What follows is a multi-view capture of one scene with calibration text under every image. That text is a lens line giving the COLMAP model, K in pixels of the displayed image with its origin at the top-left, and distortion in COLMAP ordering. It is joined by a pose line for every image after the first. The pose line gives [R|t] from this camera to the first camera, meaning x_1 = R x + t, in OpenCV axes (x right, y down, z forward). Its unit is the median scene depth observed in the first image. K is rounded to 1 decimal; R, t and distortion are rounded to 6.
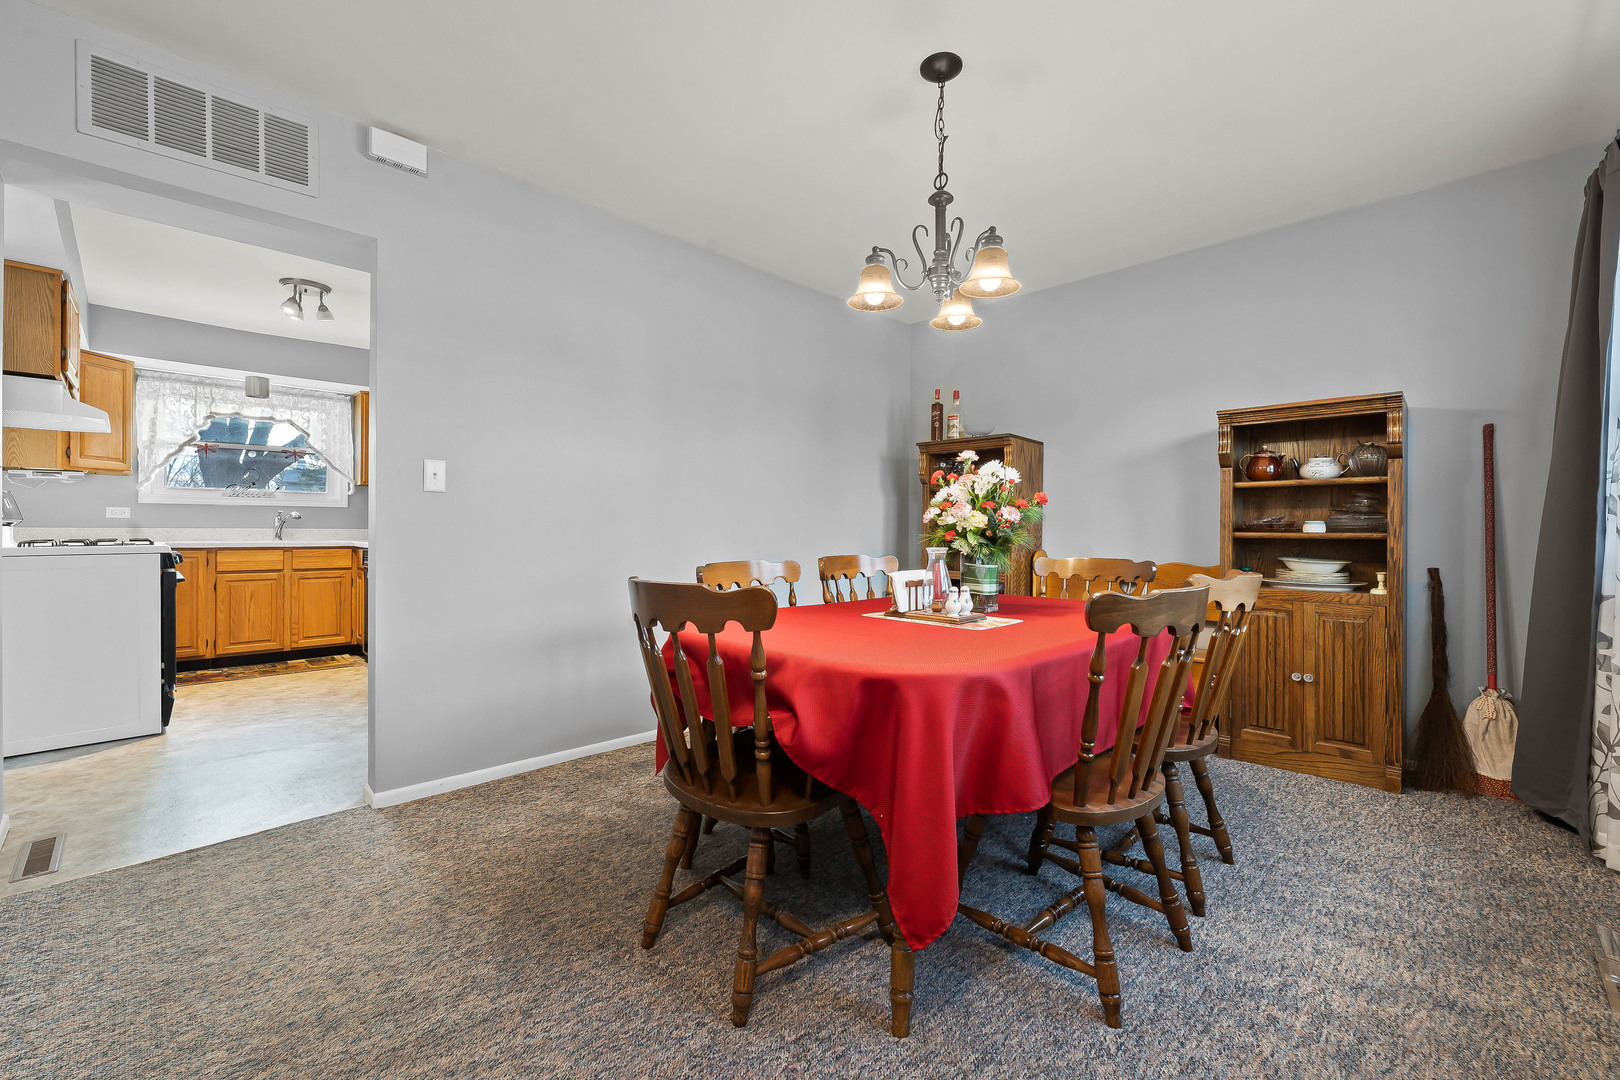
lens RADIAL K [[674.2, 0, 809.1], [0, 674.2, 522.9], [0, 0, 1]] dist [0.001389, 0.000539]
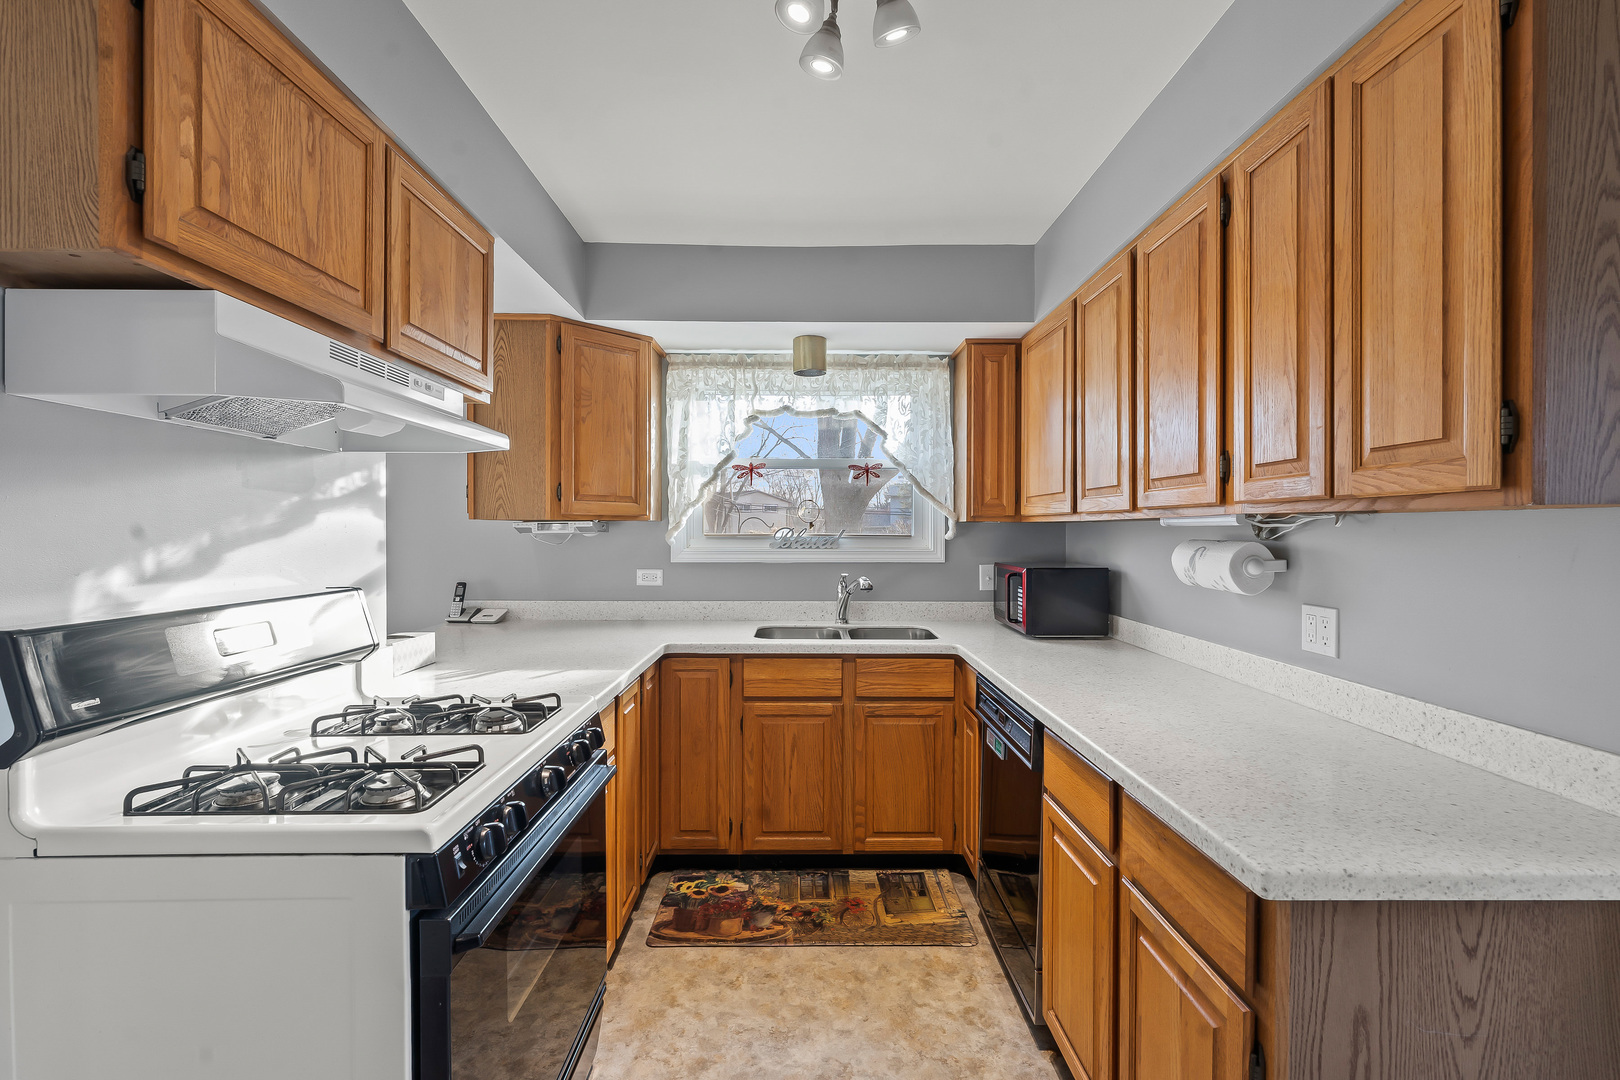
lens RADIAL K [[722.9, 0, 806.0], [0, 722.9, 533.9], [0, 0, 1]] dist [-0.004141, -0.000348]
pose [[0.705718, -0.003179, -0.708485, -0.404479], [0.006636, 0.999976, 0.002123, -0.055920], [0.708461, -0.006199, 0.705722, 0.588787]]
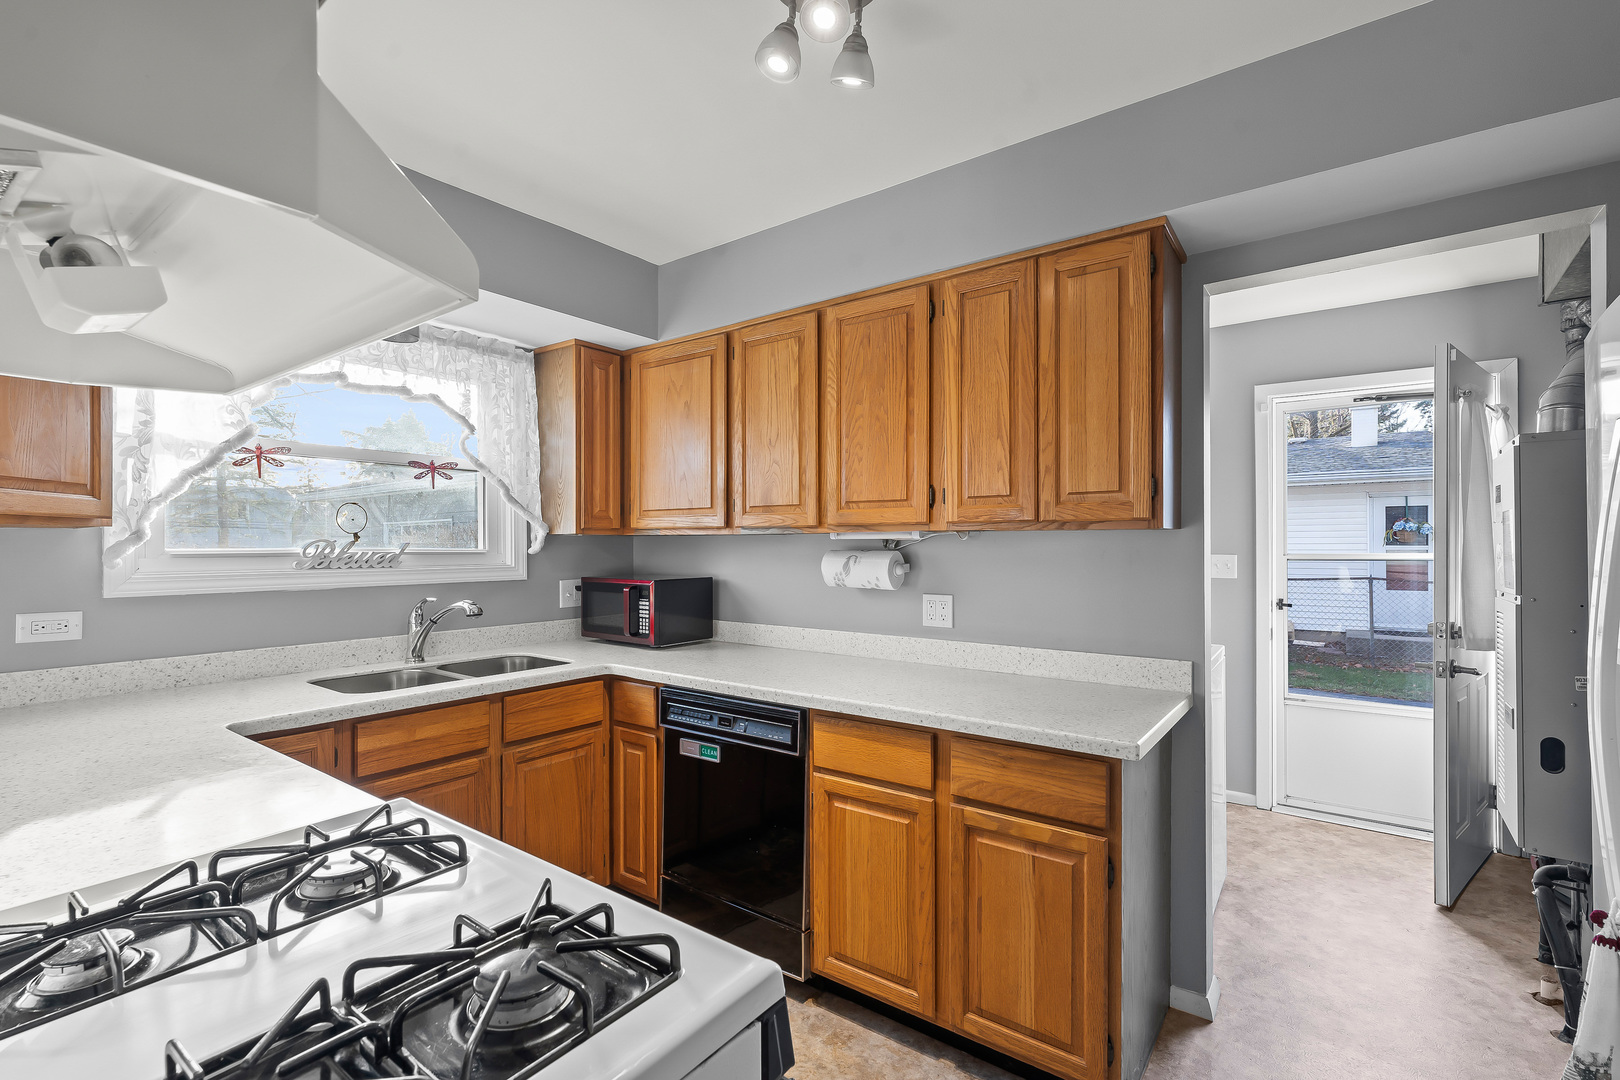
lens RADIAL K [[722.9, 0, 848.3], [0, 722.9, 543.8], [0, 0, 1]] dist [-0.004141, -0.000348]
pose [[0.986133, -0.009084, 0.165708, -0.627937], [0.008773, 0.999958, 0.002604, -0.056141], [-0.165725, -0.001114, 0.986171, 0.515903]]
